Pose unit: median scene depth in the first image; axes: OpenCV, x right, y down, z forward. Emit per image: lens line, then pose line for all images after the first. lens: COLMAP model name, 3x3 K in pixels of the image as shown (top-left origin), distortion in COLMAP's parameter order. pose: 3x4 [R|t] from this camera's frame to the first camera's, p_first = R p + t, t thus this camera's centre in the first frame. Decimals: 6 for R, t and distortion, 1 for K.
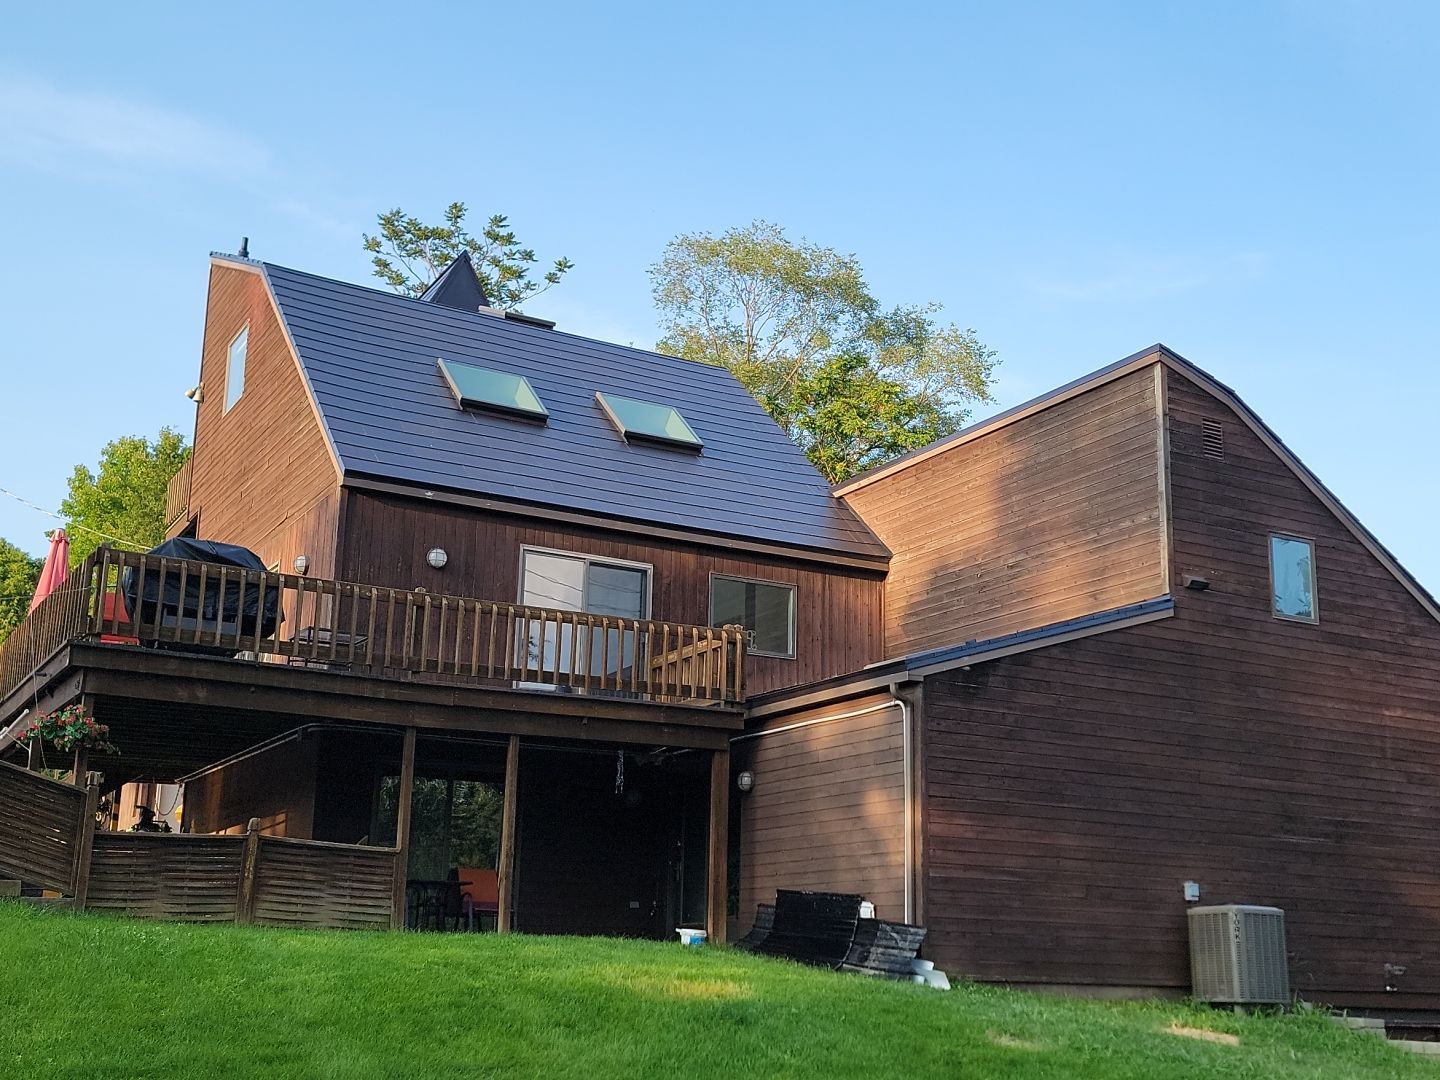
lens RADIAL K [[1663.0, 0, 720.0], [0, 1663.0, 540.0], [0, 0, 1]] dist [0.069482, 0.026242]
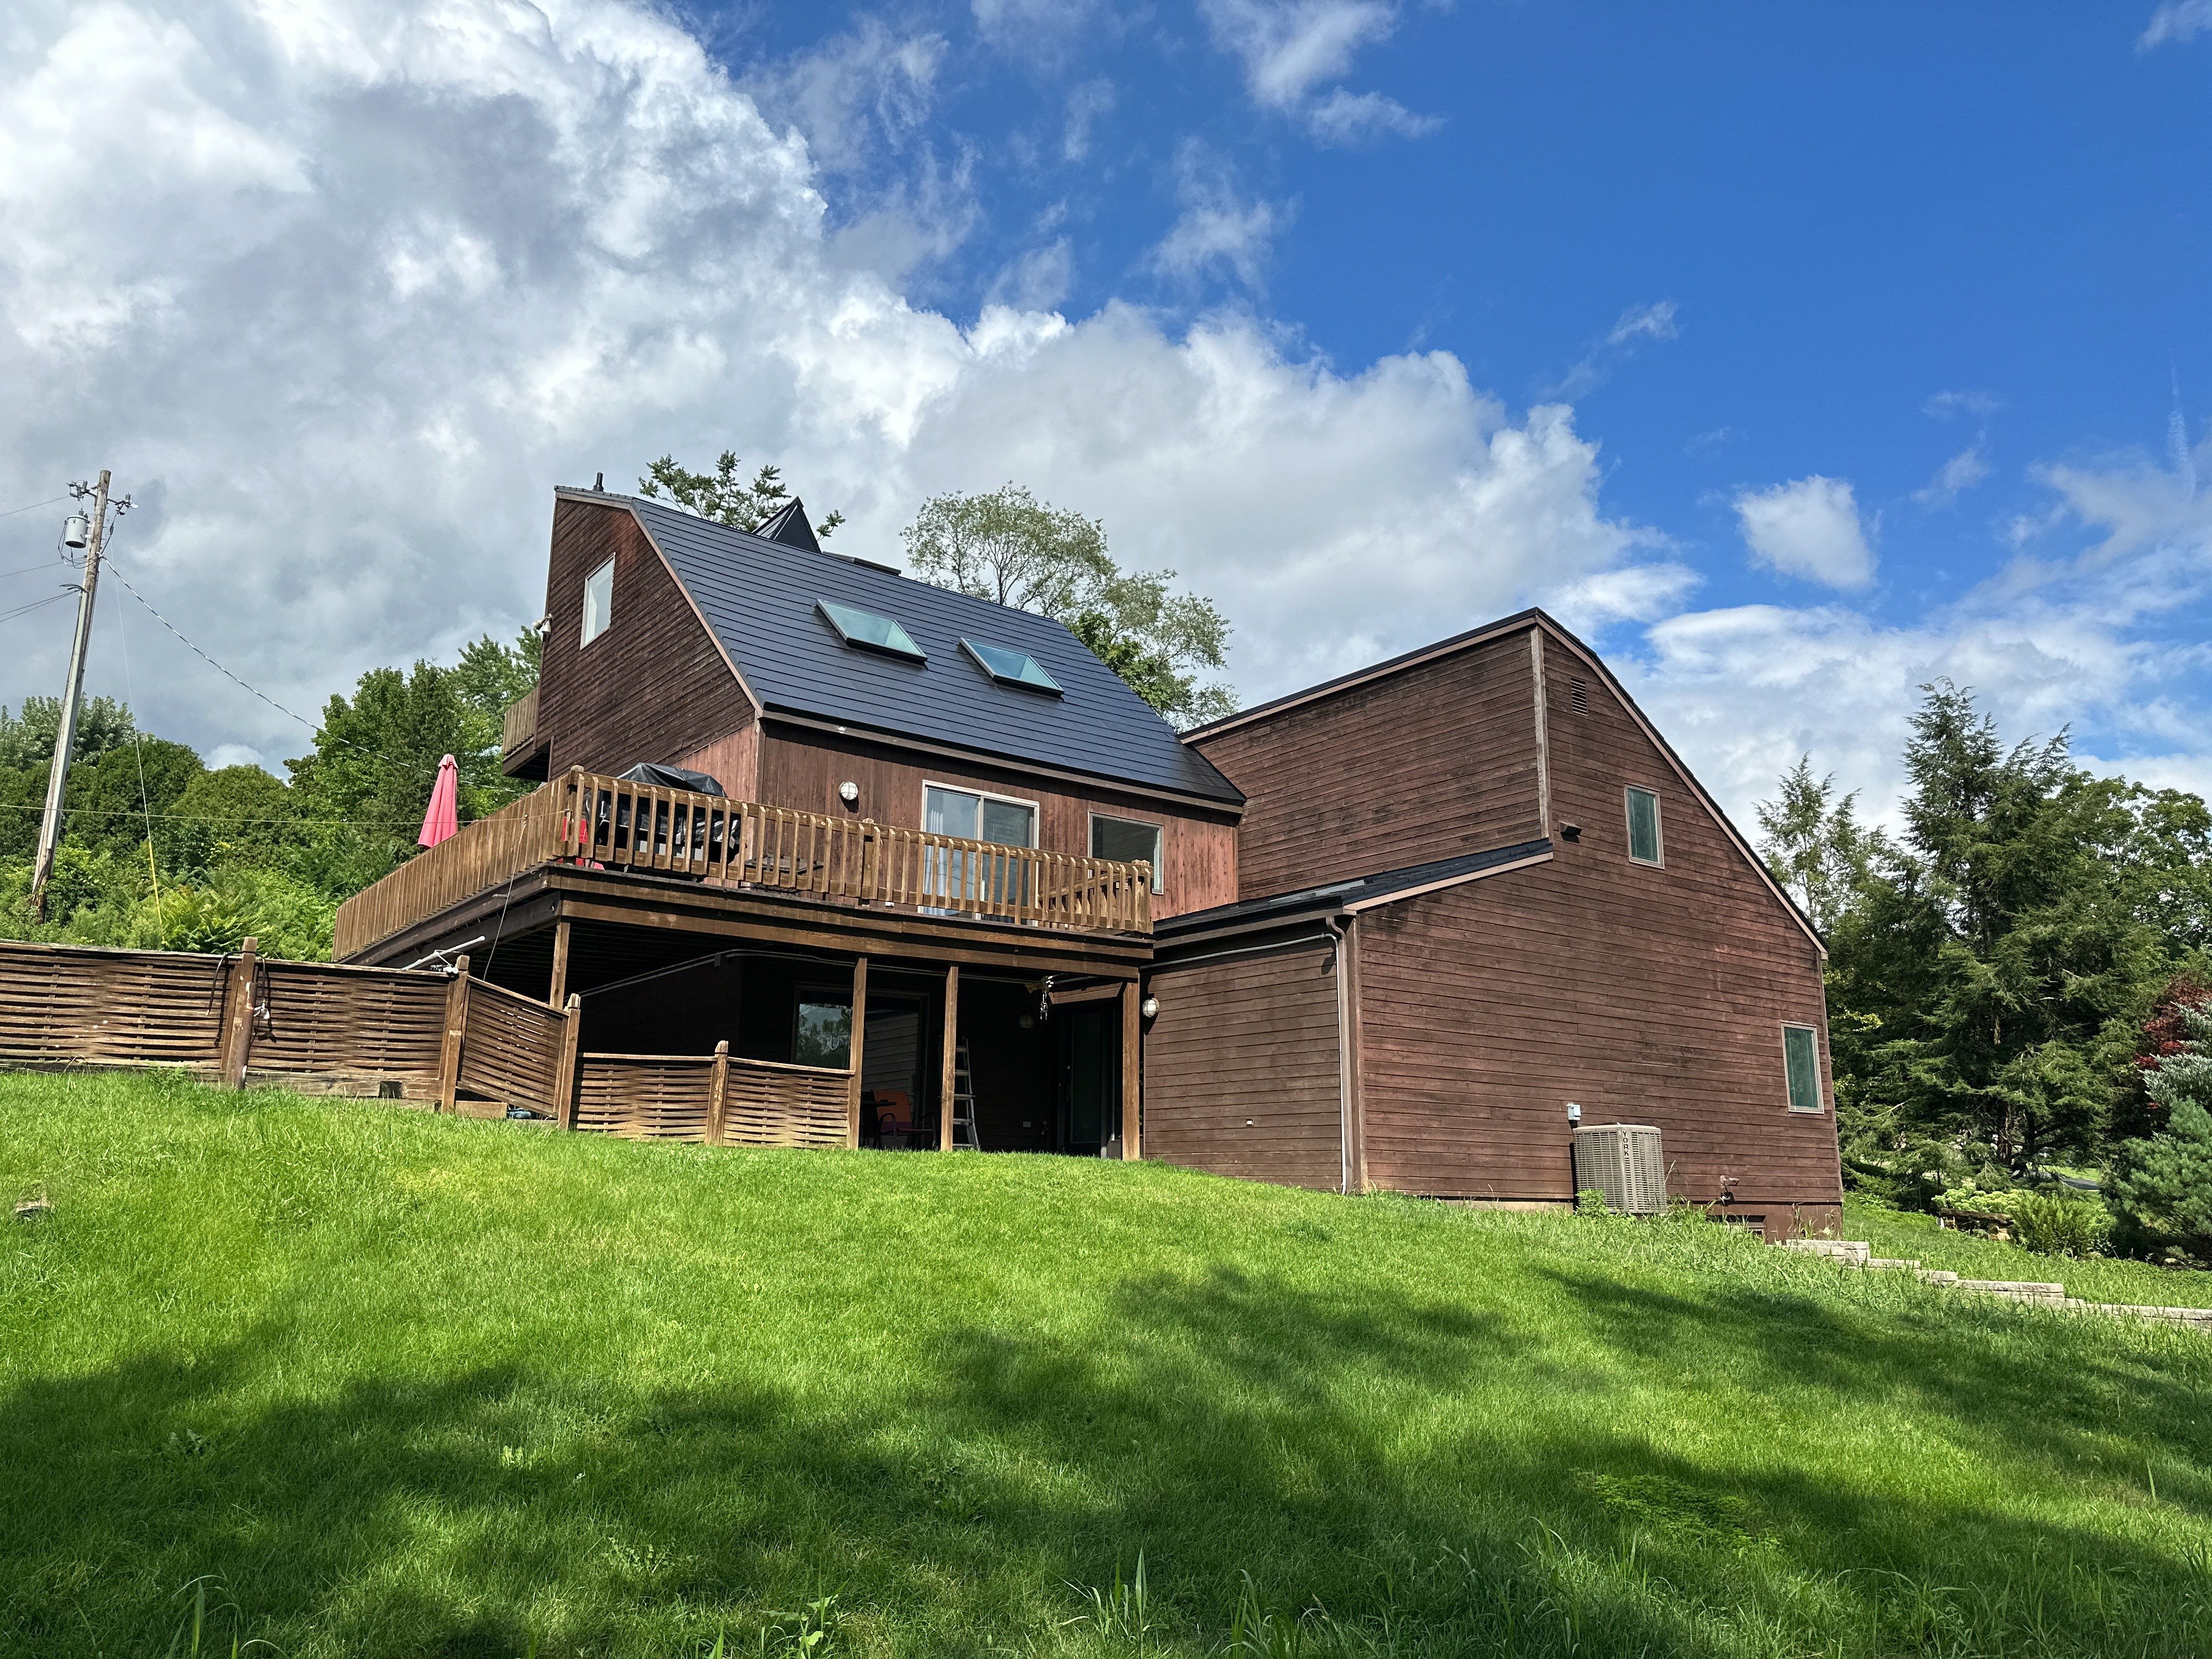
lens RADIAL K [[1527.2, 0, 1106.0], [0, 1527.2, 829.5], [0, 0, 1]] dist [0.104276, -0.086265]
pose [[0.993274, 0.019120, 0.114197, -0.124380], [-0.022303, 0.999396, 0.026660, 0.005989], [-0.113618, -0.029027, 0.993100, 0.040117]]
